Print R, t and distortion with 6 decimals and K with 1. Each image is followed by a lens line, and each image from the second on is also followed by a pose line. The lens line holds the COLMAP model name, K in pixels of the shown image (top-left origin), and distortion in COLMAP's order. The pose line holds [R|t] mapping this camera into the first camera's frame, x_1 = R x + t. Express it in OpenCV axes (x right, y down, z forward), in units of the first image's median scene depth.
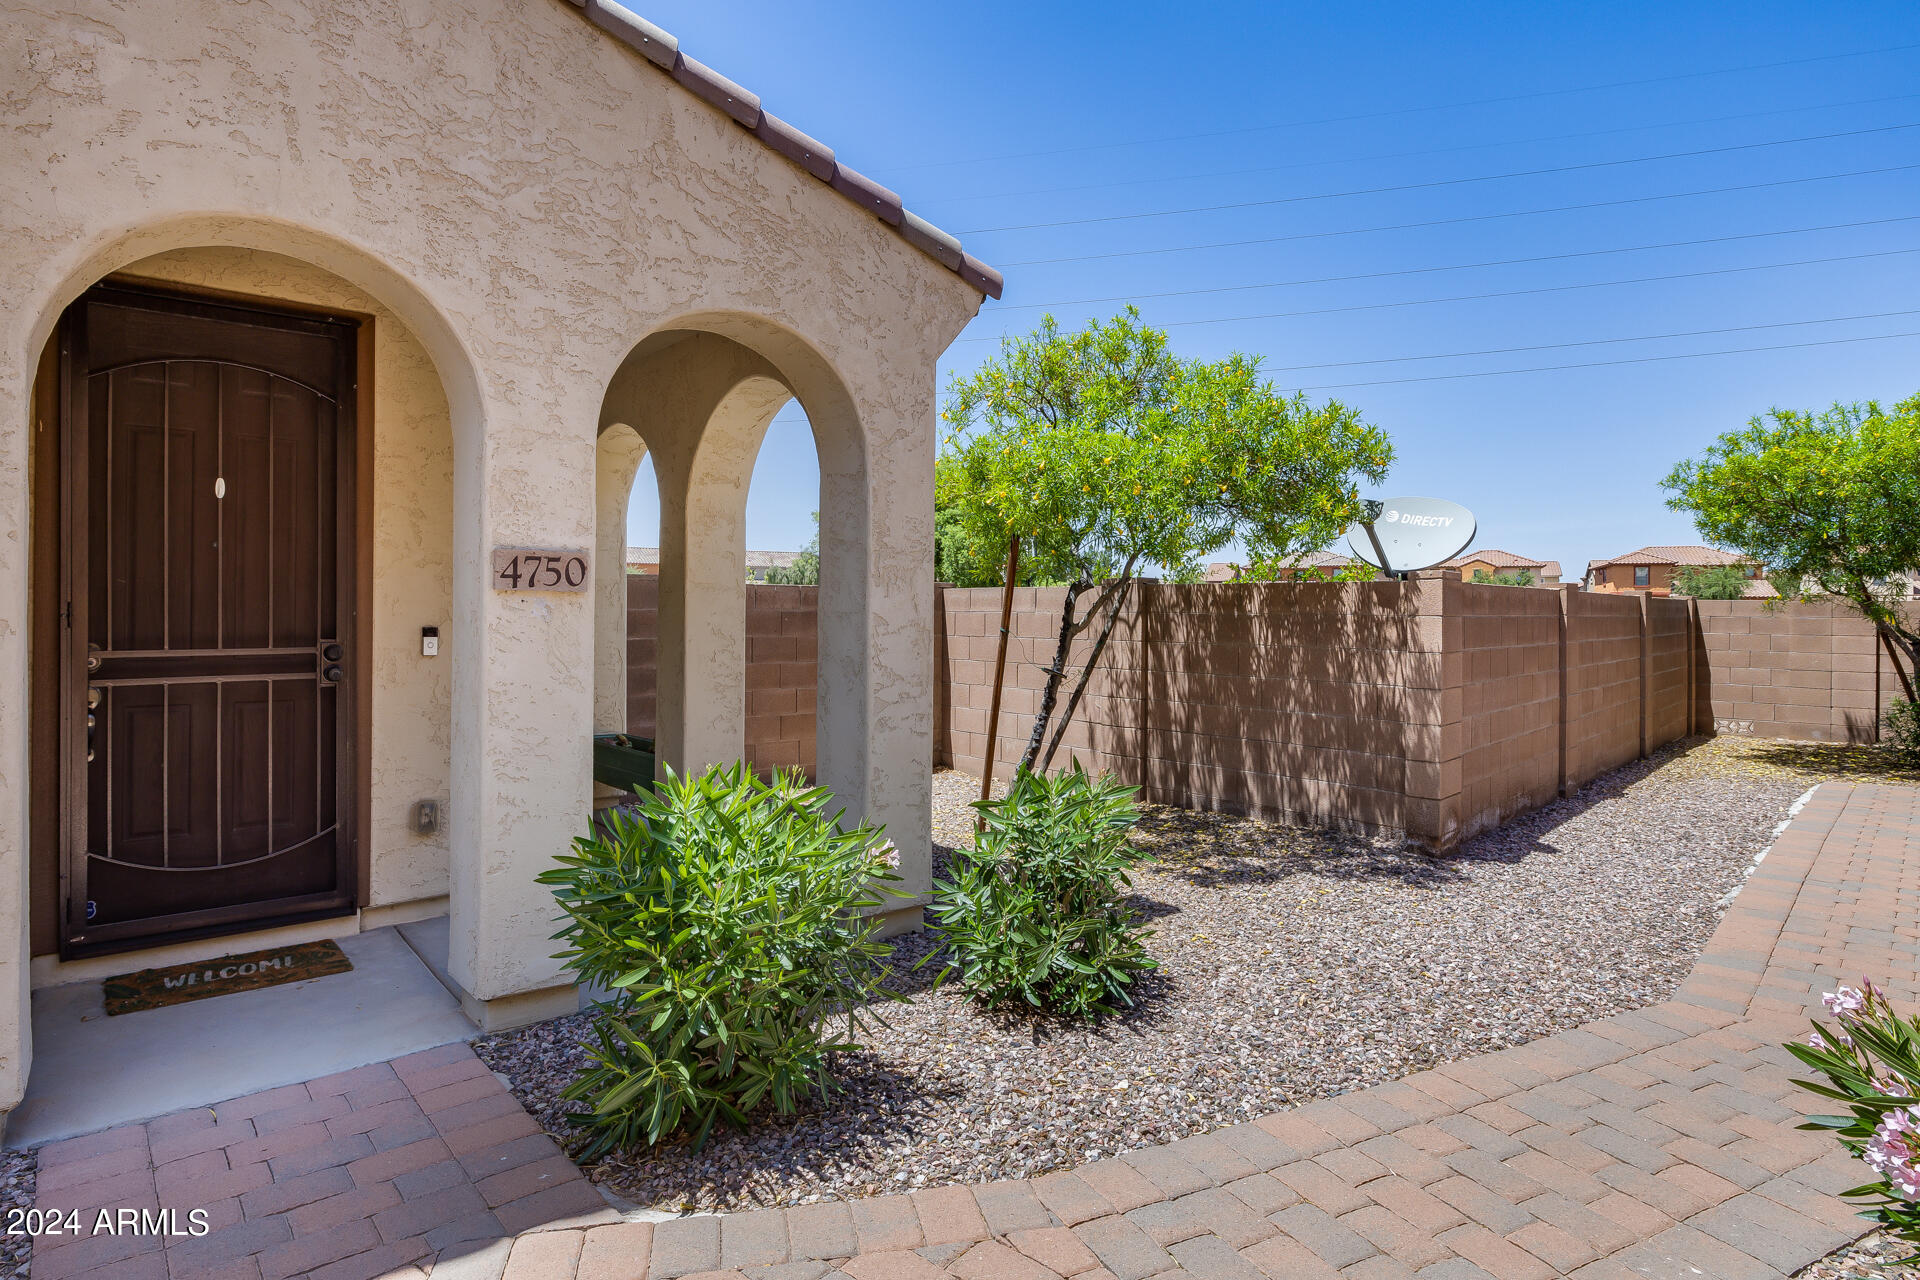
lens RADIAL K [[1068.4, 0, 962.9], [0, 1068.4, 611.4], [0, 0, 1]] dist [0.000887, -0.002174]
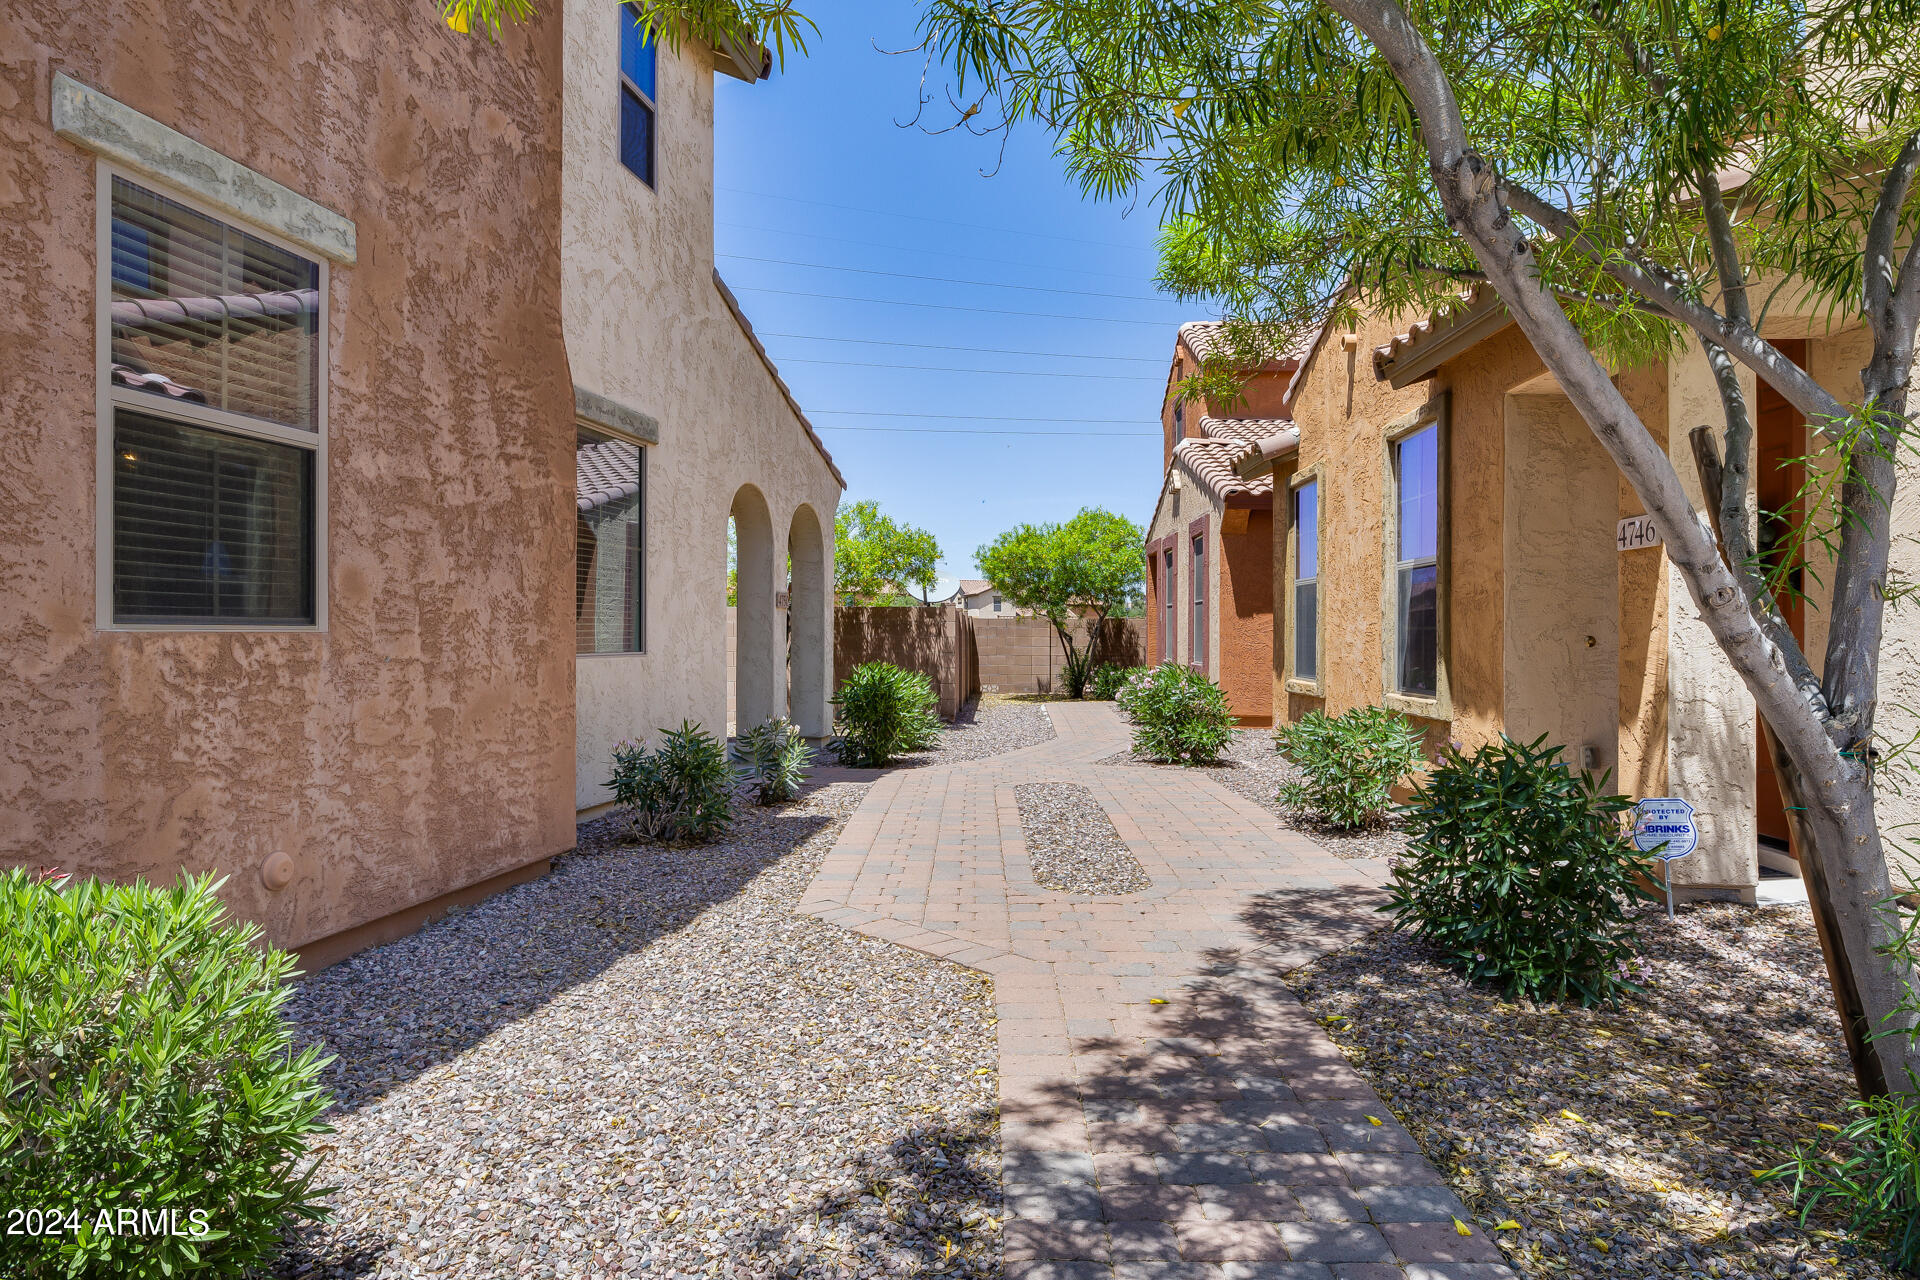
lens RADIAL K [[1068.4, 0, 962.9], [0, 1068.4, 611.4], [0, 0, 1]] dist [0.000887, -0.002174]
pose [[0.773400, 0.013911, 0.633765, -1.579247], [-0.003296, 0.999834, -0.017923, 0.033470], [-0.633909, 0.011772, 0.773318, -1.273155]]
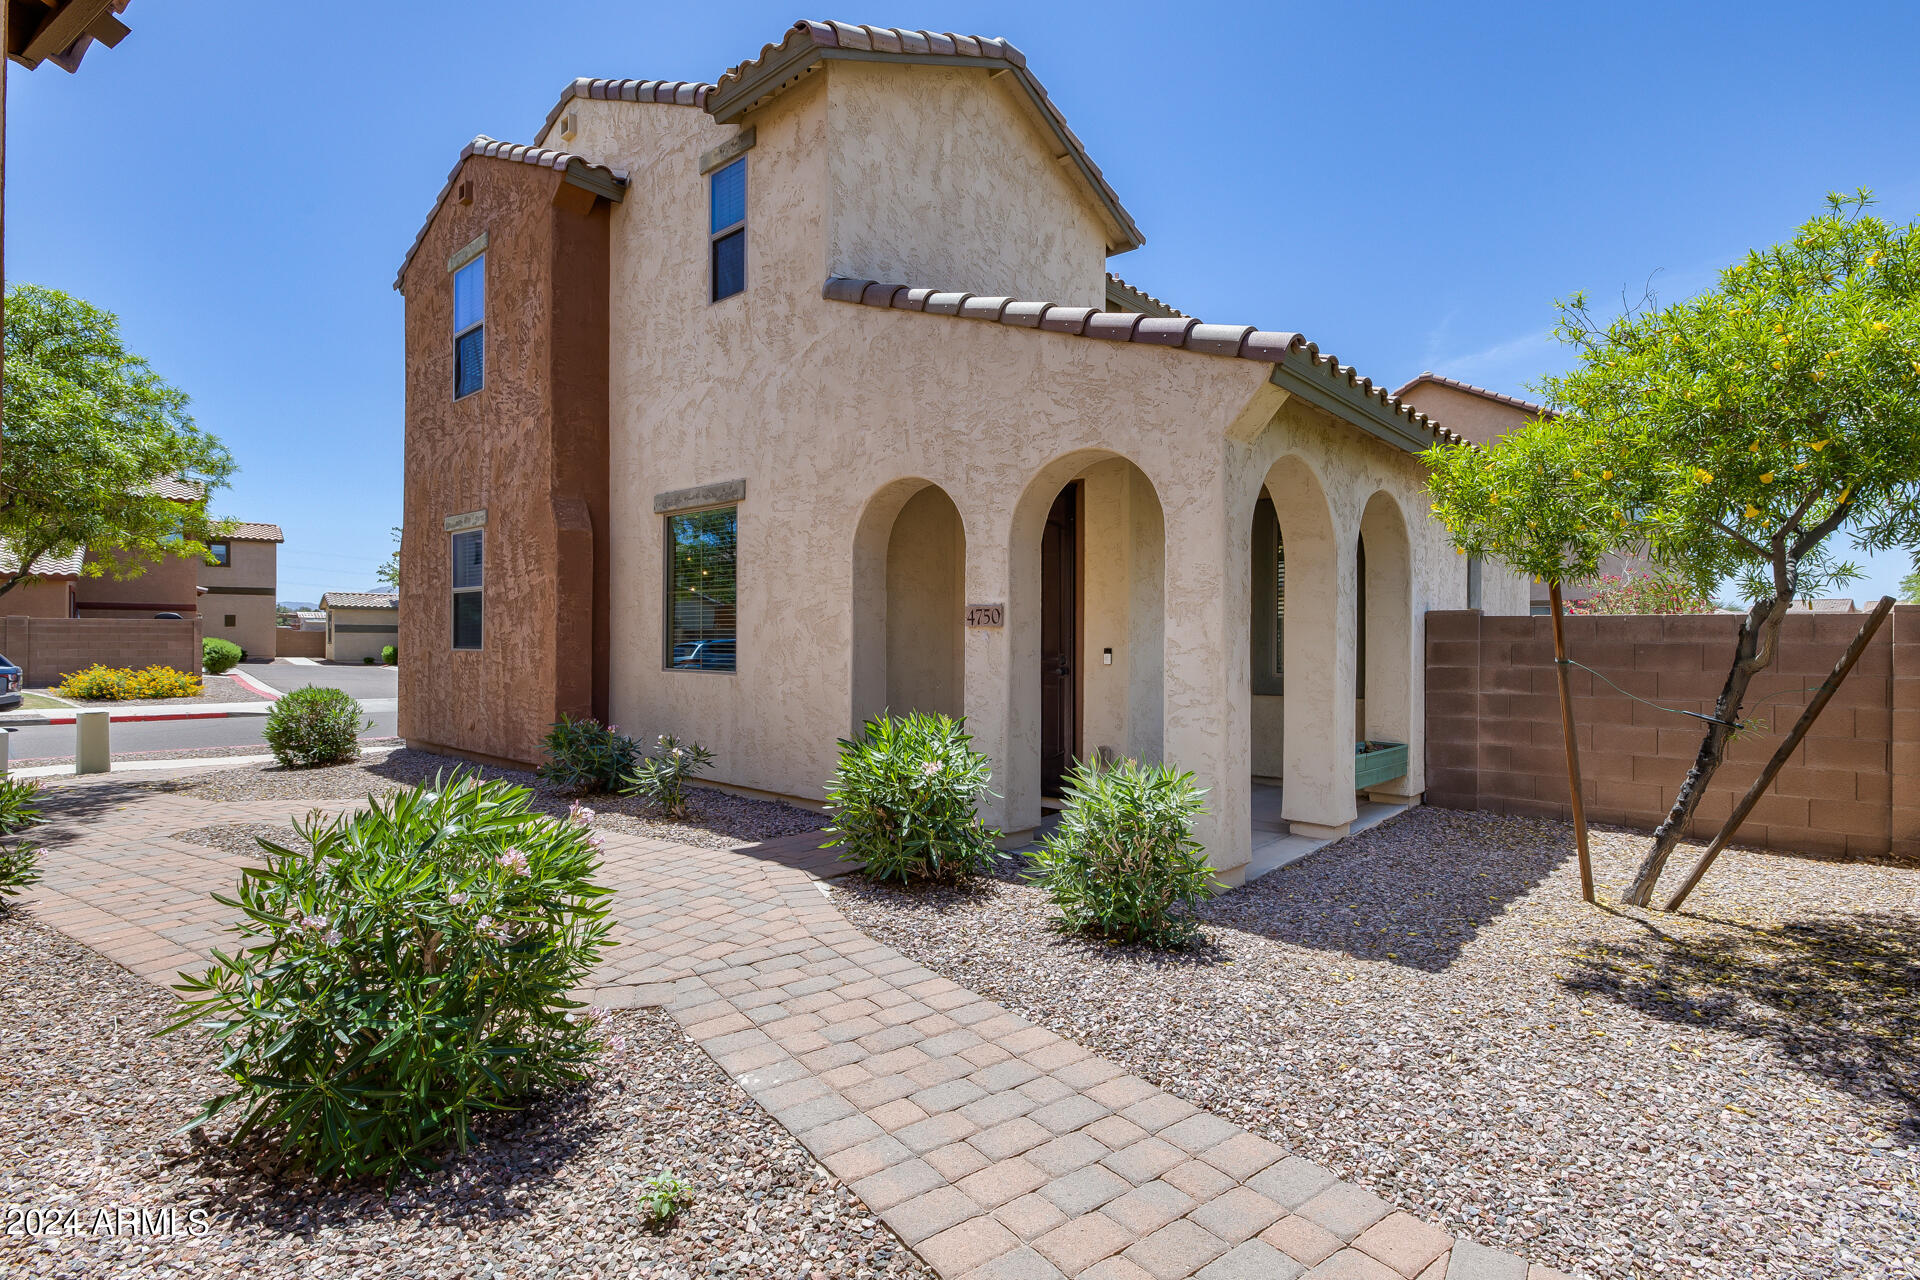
lens RADIAL K [[947.5, 0, 960.4], [0, 947.5, 642.6], [0, 0, 1]] dist [-0.002092, -0.000072]
pose [[0.149989, -0.002520, -0.988684, 1.066555], [-0.008190, 0.999959, -0.003791, 0.013992], [0.988654, 0.008666, 0.149963, 0.561008]]
